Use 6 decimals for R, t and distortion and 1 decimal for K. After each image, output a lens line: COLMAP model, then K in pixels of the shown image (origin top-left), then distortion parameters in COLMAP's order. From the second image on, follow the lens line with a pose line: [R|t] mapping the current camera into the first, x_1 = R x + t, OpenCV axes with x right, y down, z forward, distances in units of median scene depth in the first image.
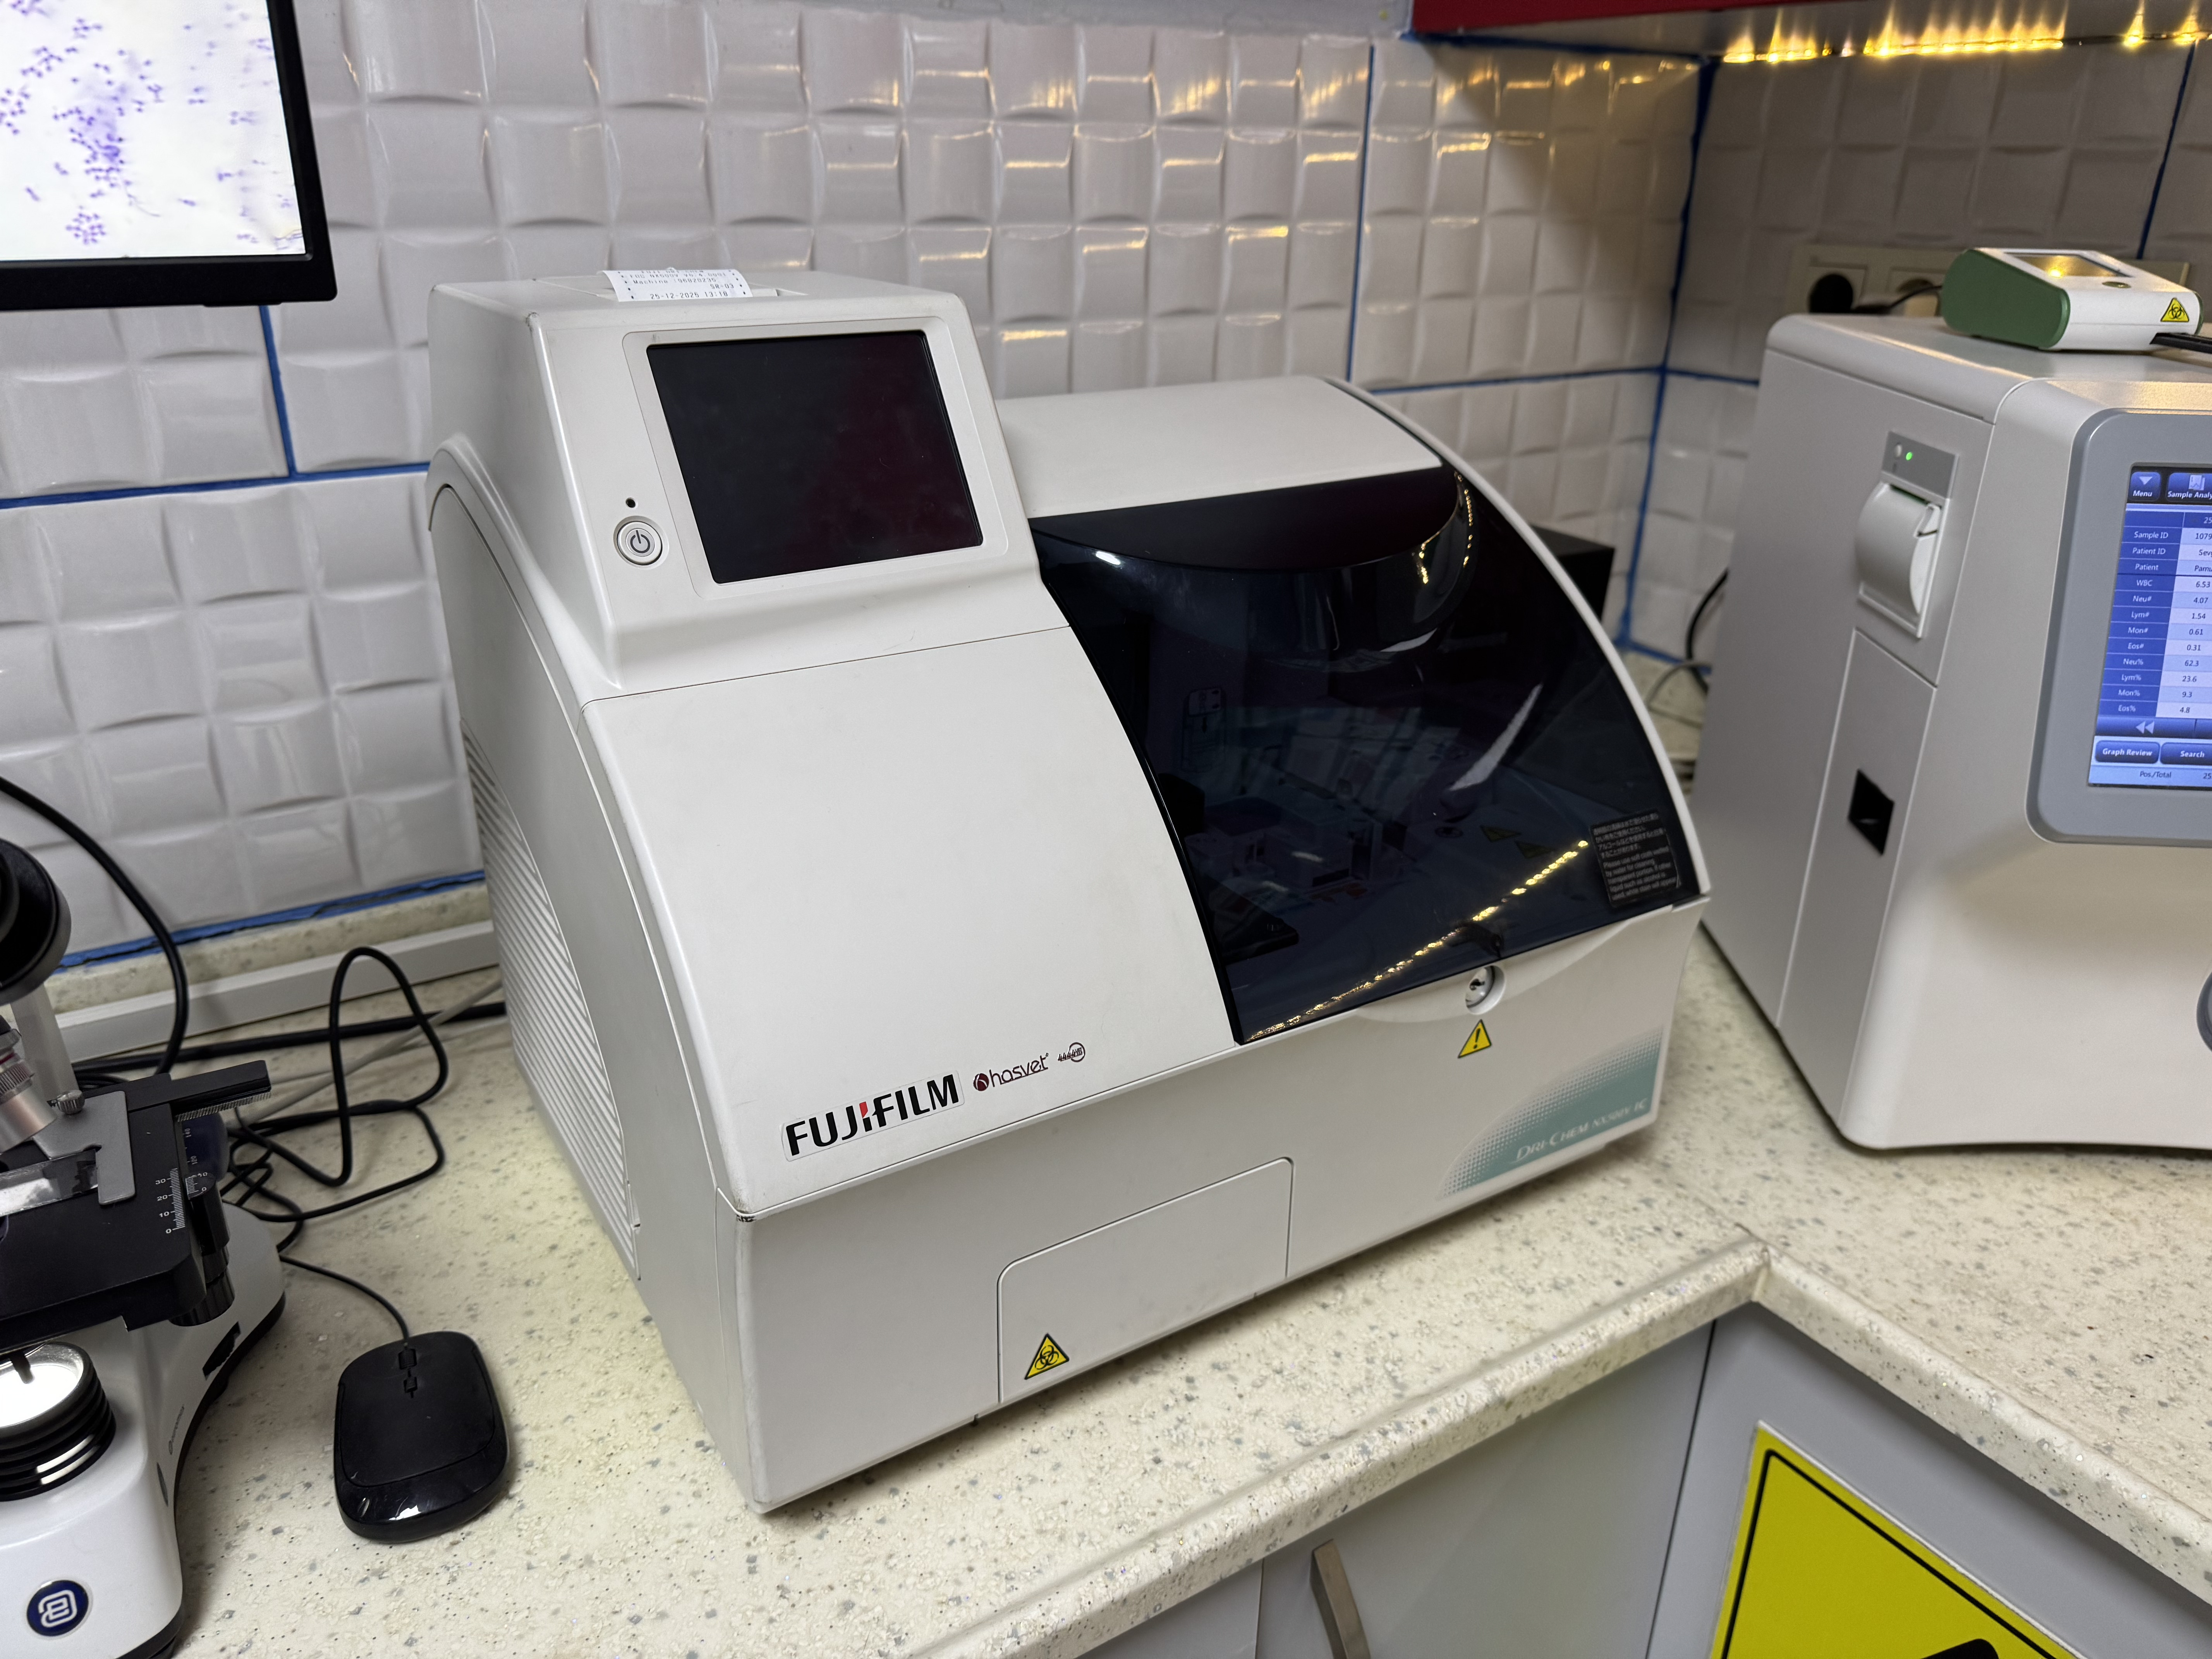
lens RADIAL K [[1574.8, 0, 1101.9], [0, 1574.8, 836.3], [0, 0, 1]] dist [-0.002640, -0.007328]
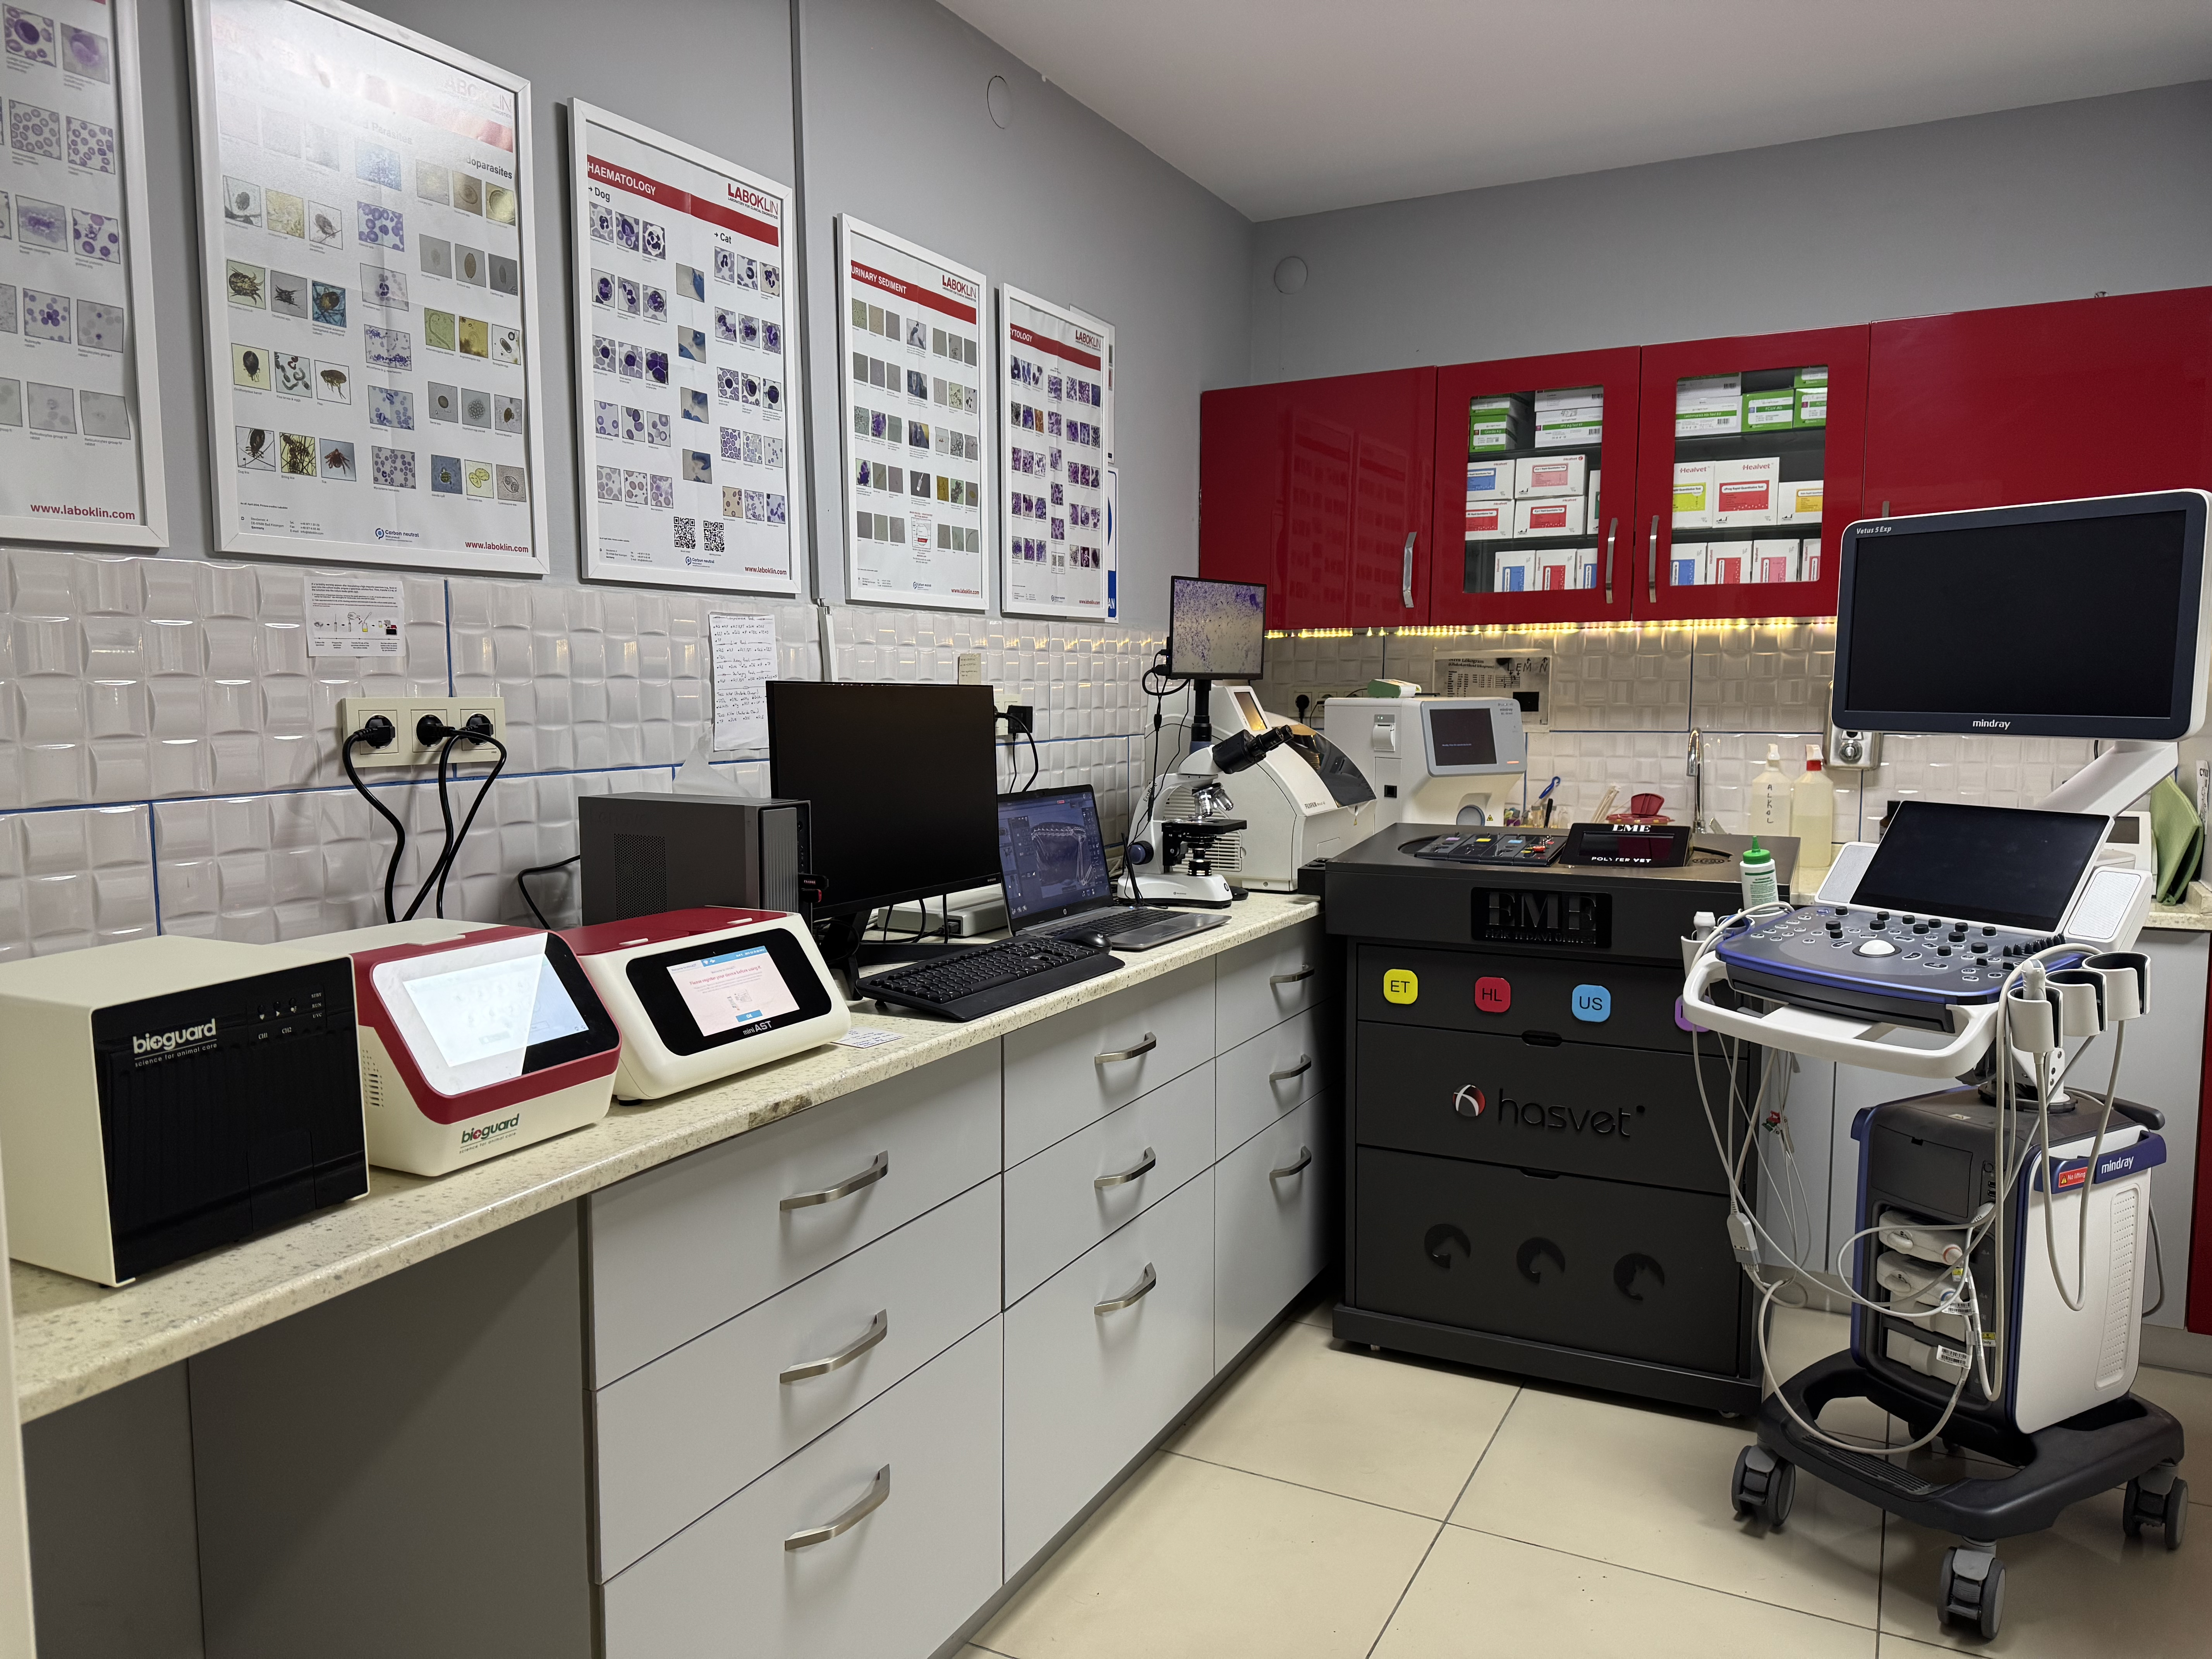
lens RADIAL K [[1574.8, 0, 1104.3], [0, 1574.8, 831.6], [0, 0, 1]] dist [-0.002640, -0.007328]
pose [[0.858048, -0.059768, 0.510079, -1.916588], [0.212073, 0.945805, -0.245923, 0.776862], [-0.467737, 0.319188, 0.824222, -1.756735]]
